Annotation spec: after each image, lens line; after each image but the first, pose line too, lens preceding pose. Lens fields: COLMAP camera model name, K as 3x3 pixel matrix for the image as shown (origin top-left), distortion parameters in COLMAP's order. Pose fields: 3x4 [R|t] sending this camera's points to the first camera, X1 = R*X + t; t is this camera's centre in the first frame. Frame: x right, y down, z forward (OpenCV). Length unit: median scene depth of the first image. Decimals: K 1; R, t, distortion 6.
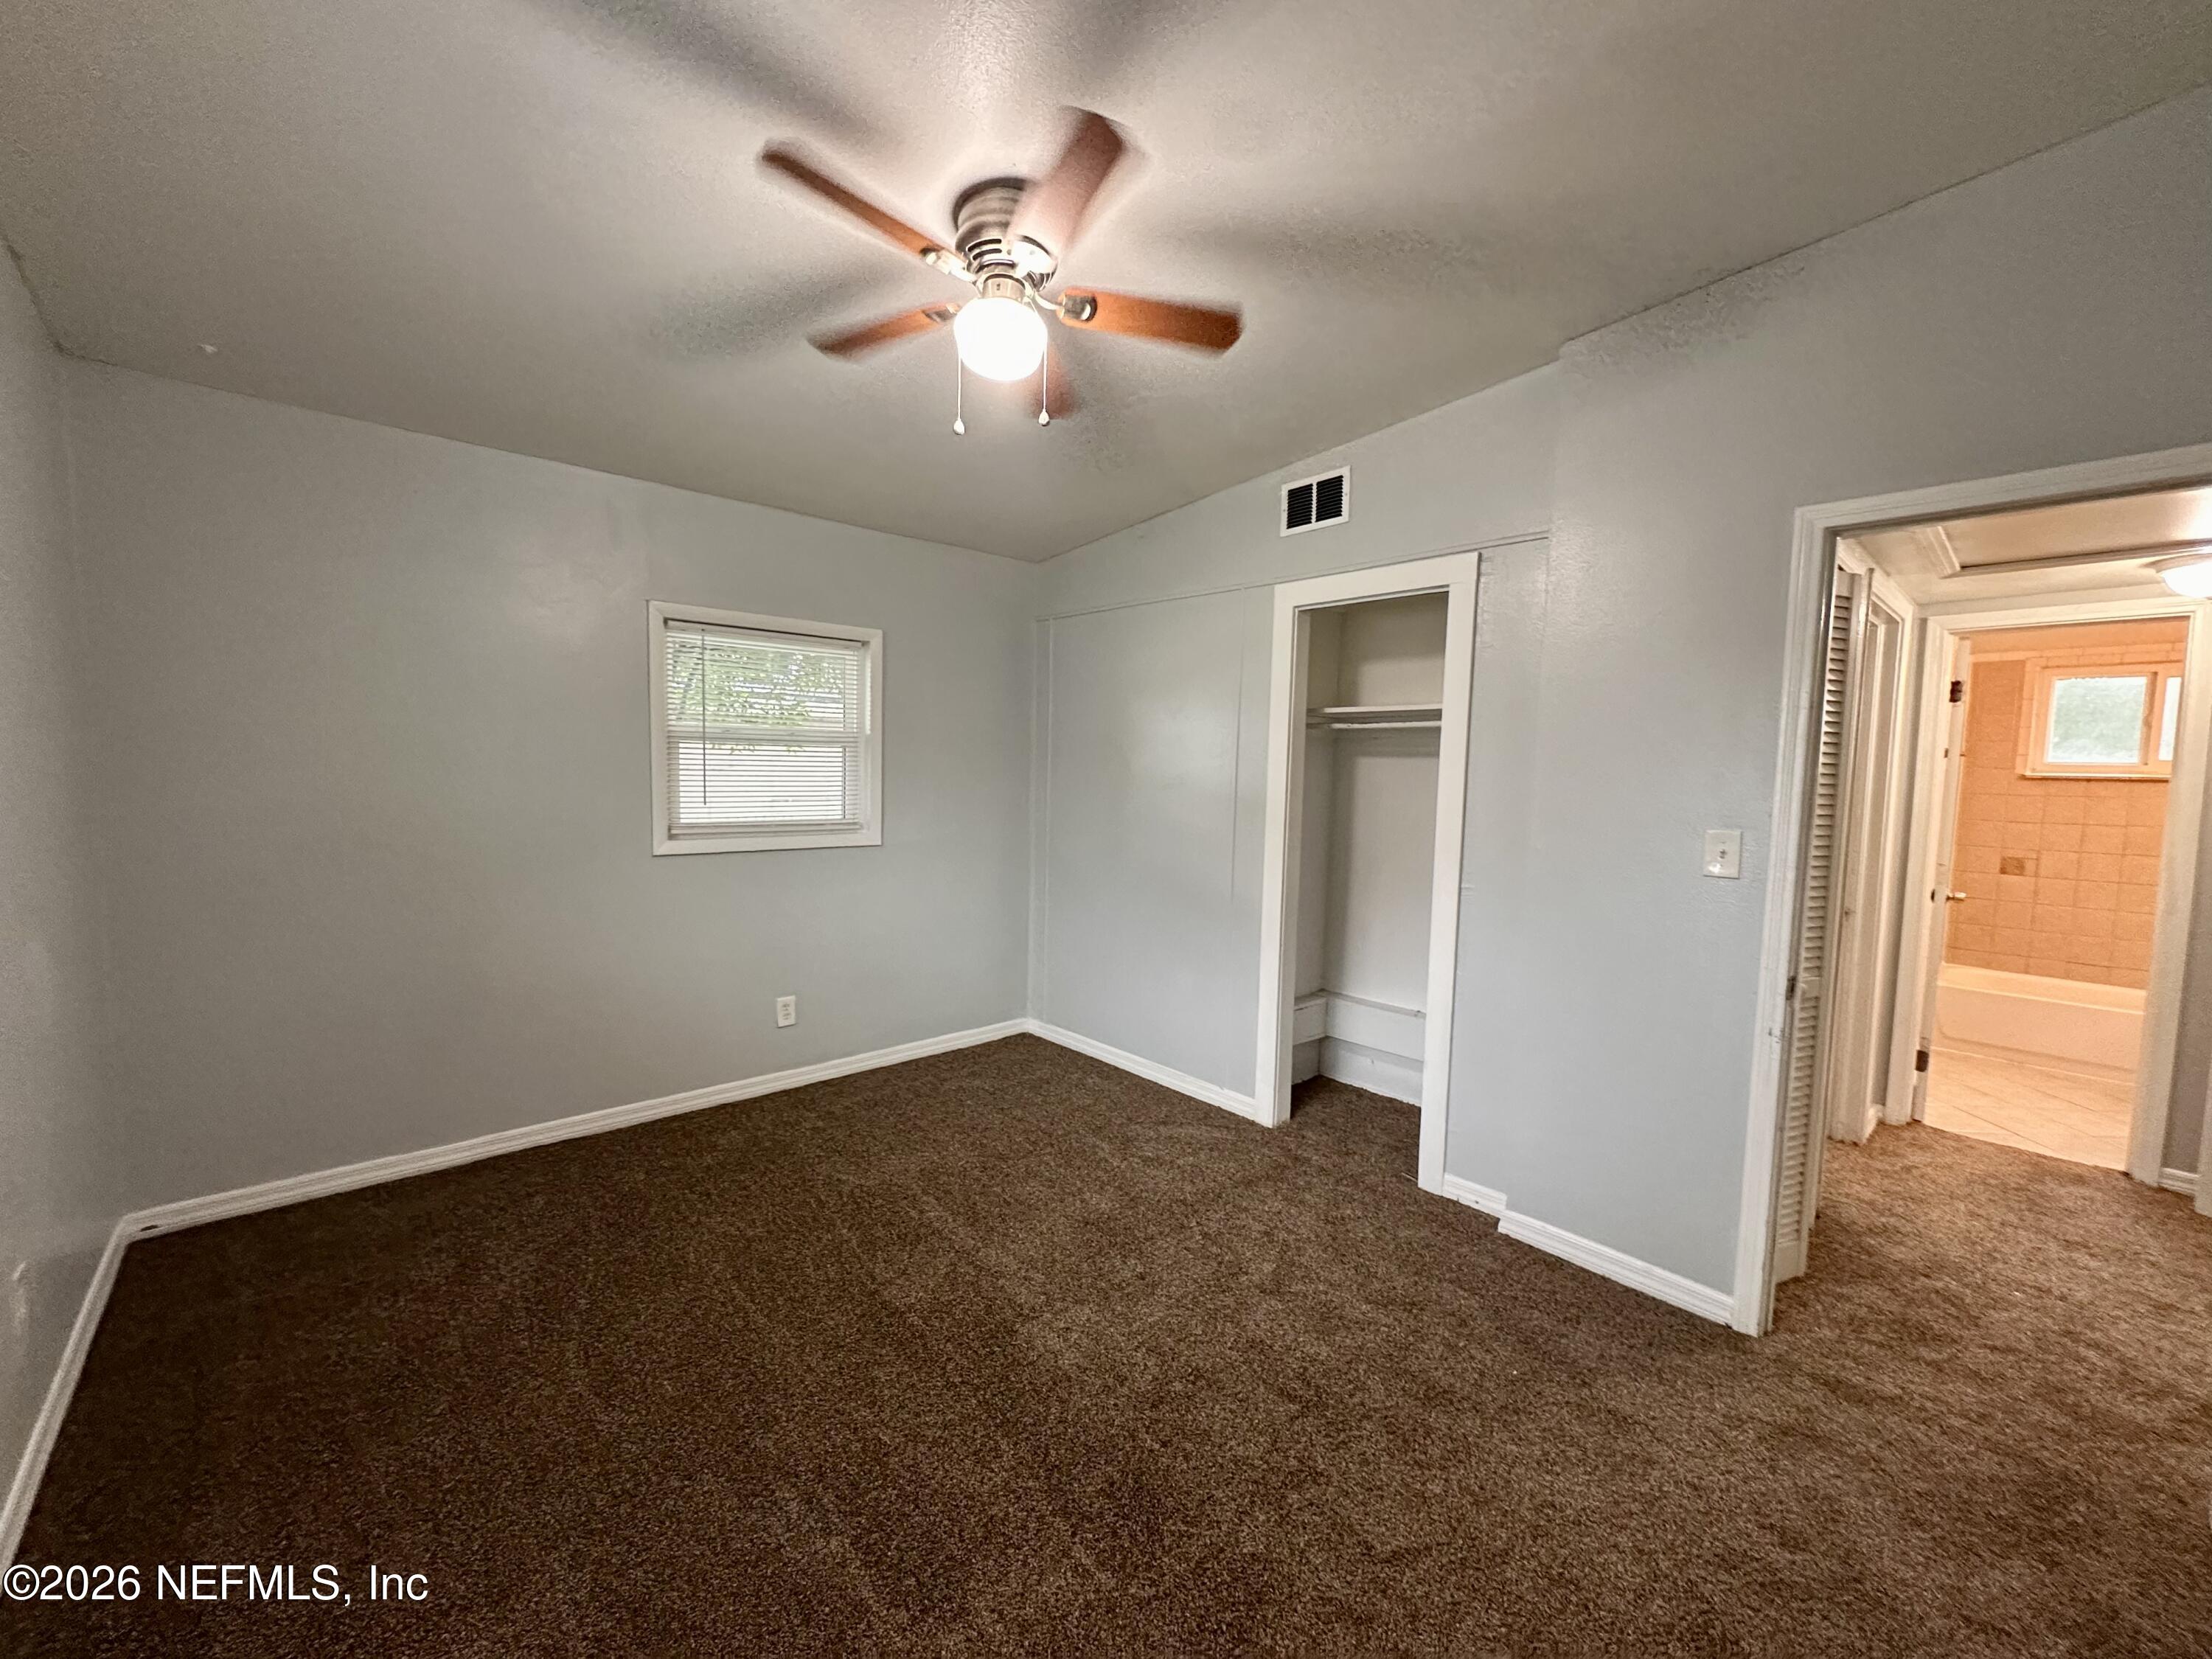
lens RADIAL K [[878.4, 0, 1105.4], [0, 878.4, 834.9], [0, 0, 1]] dist [-0.006337, 0.000149]
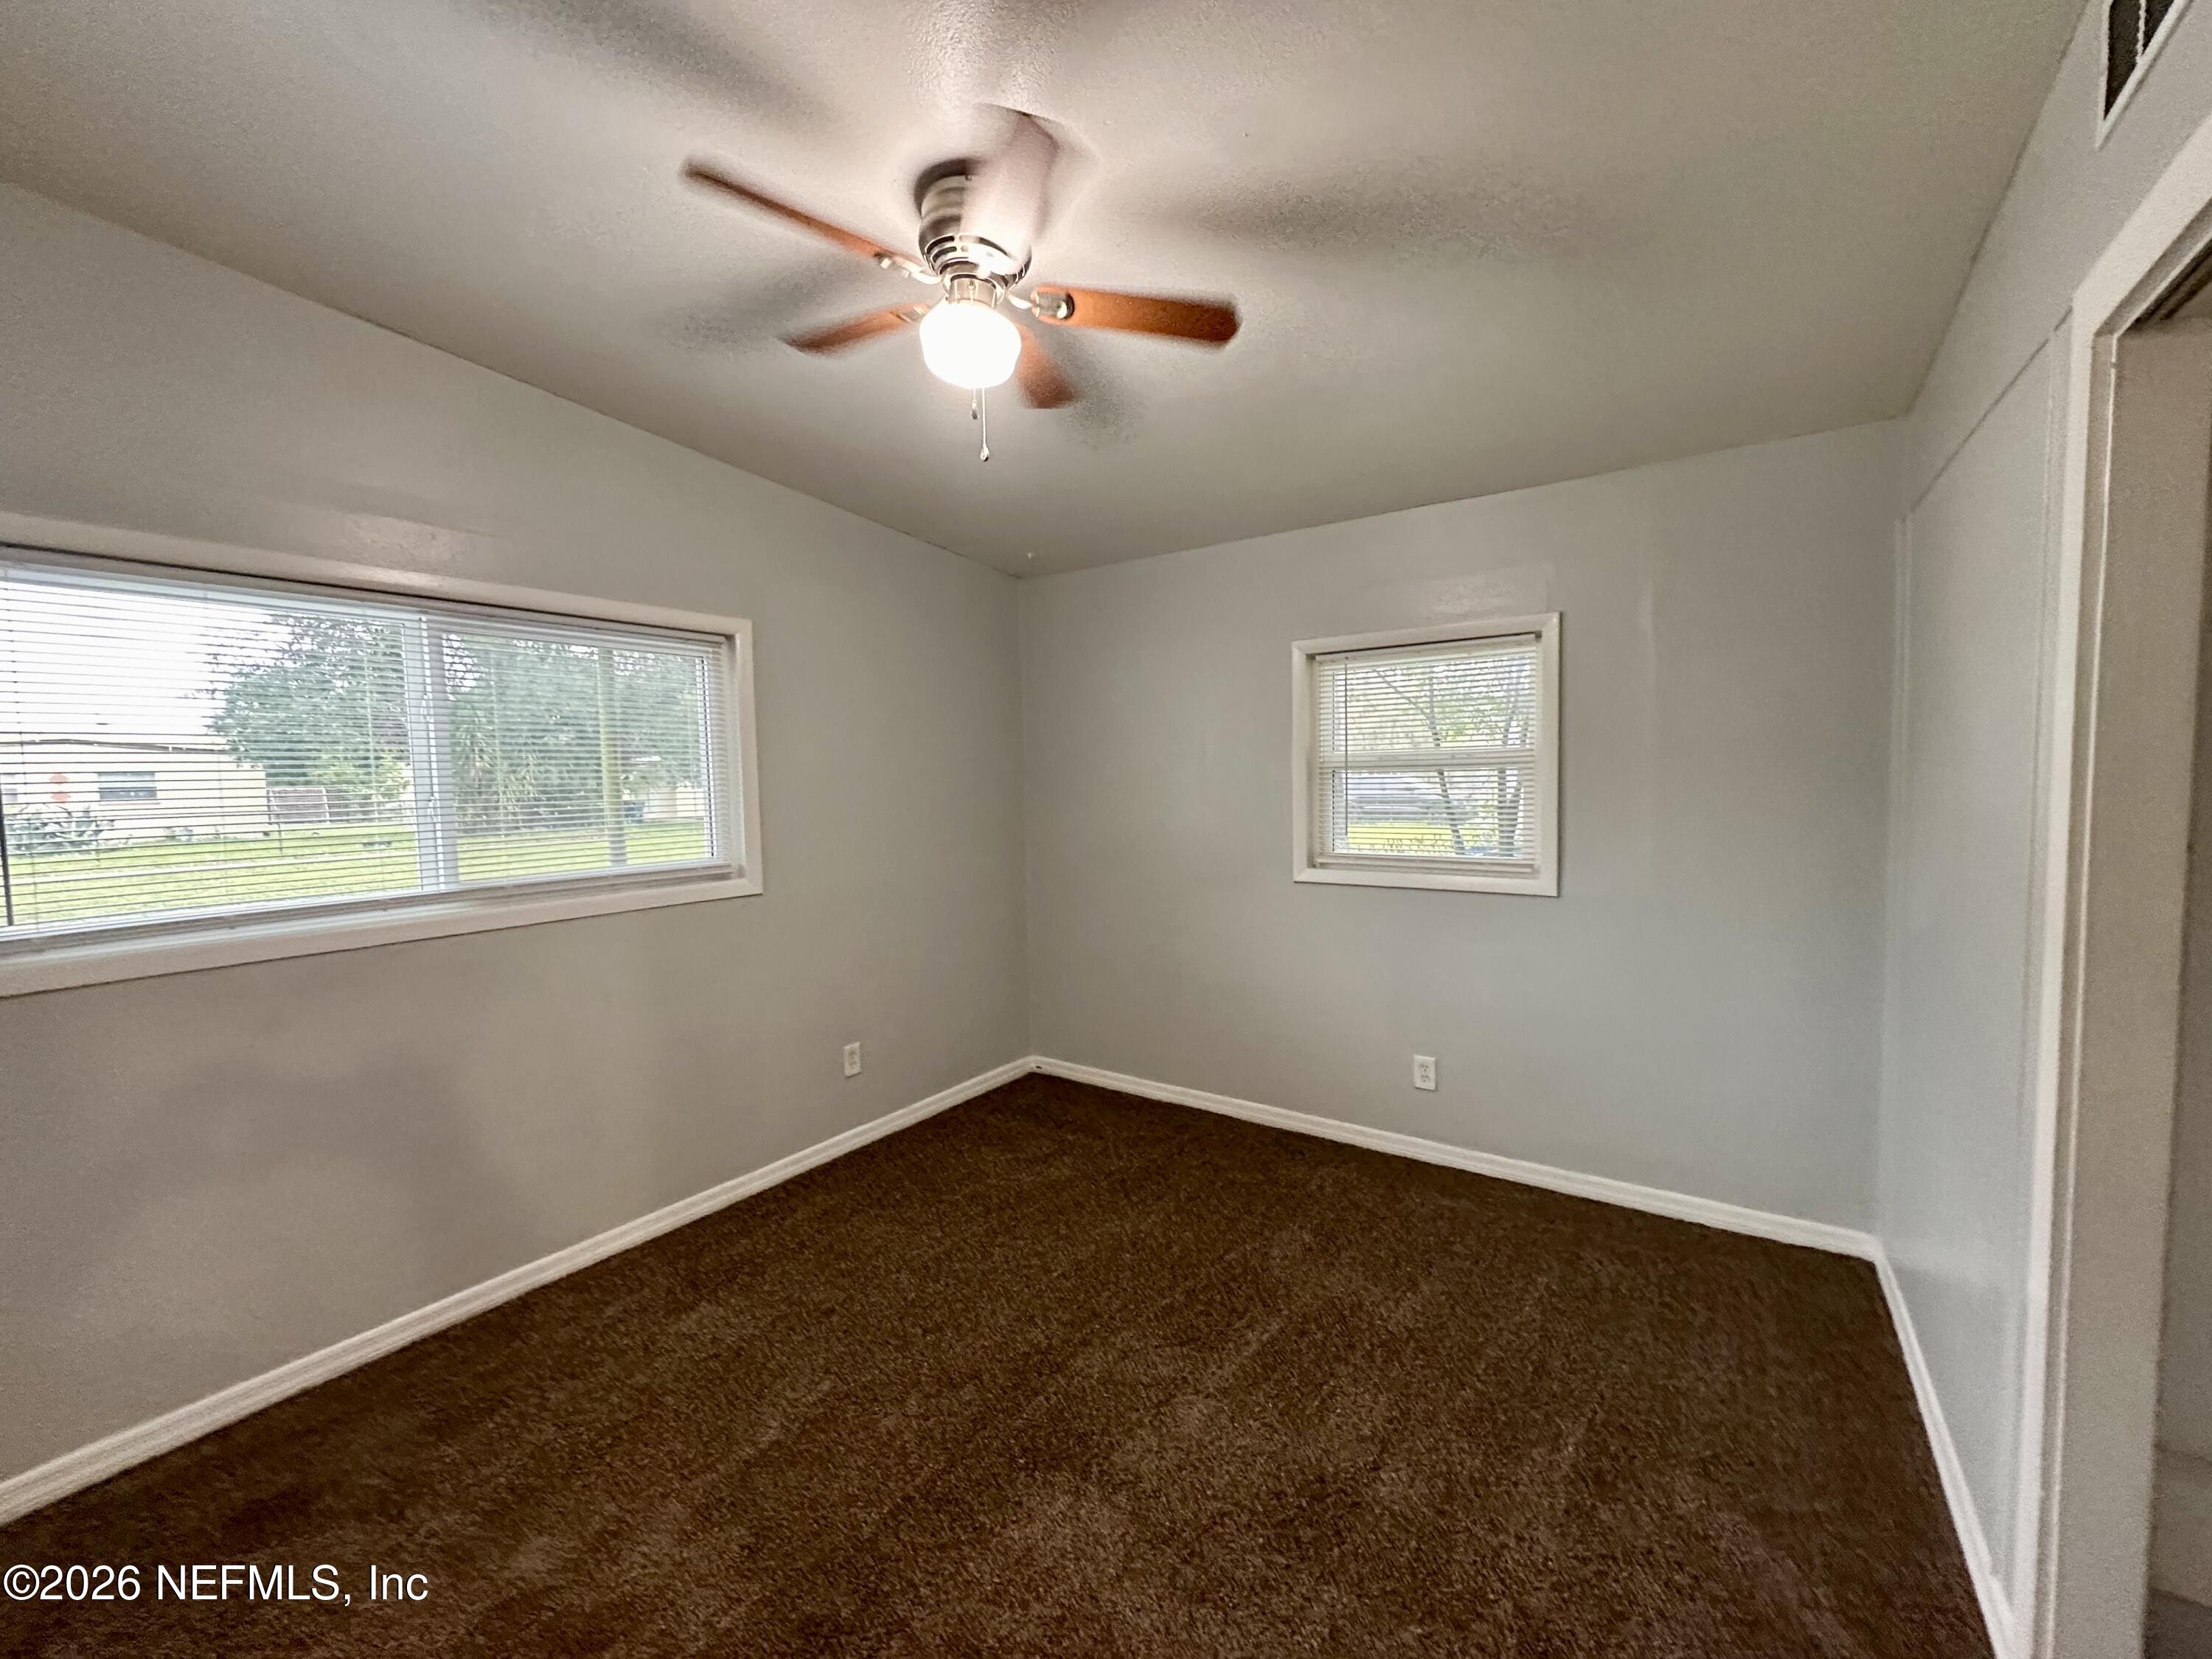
lens RADIAL K [[878.4, 0, 1105.4], [0, 878.4, 834.9], [0, 0, 1]] dist [-0.006337, 0.000149]
pose [[0.212266, 0.033766, -0.976628, 0.467593], [-0.052289, 0.998364, 0.023153, -0.044962], [0.975812, 0.046152, 0.213685, 0.544767]]
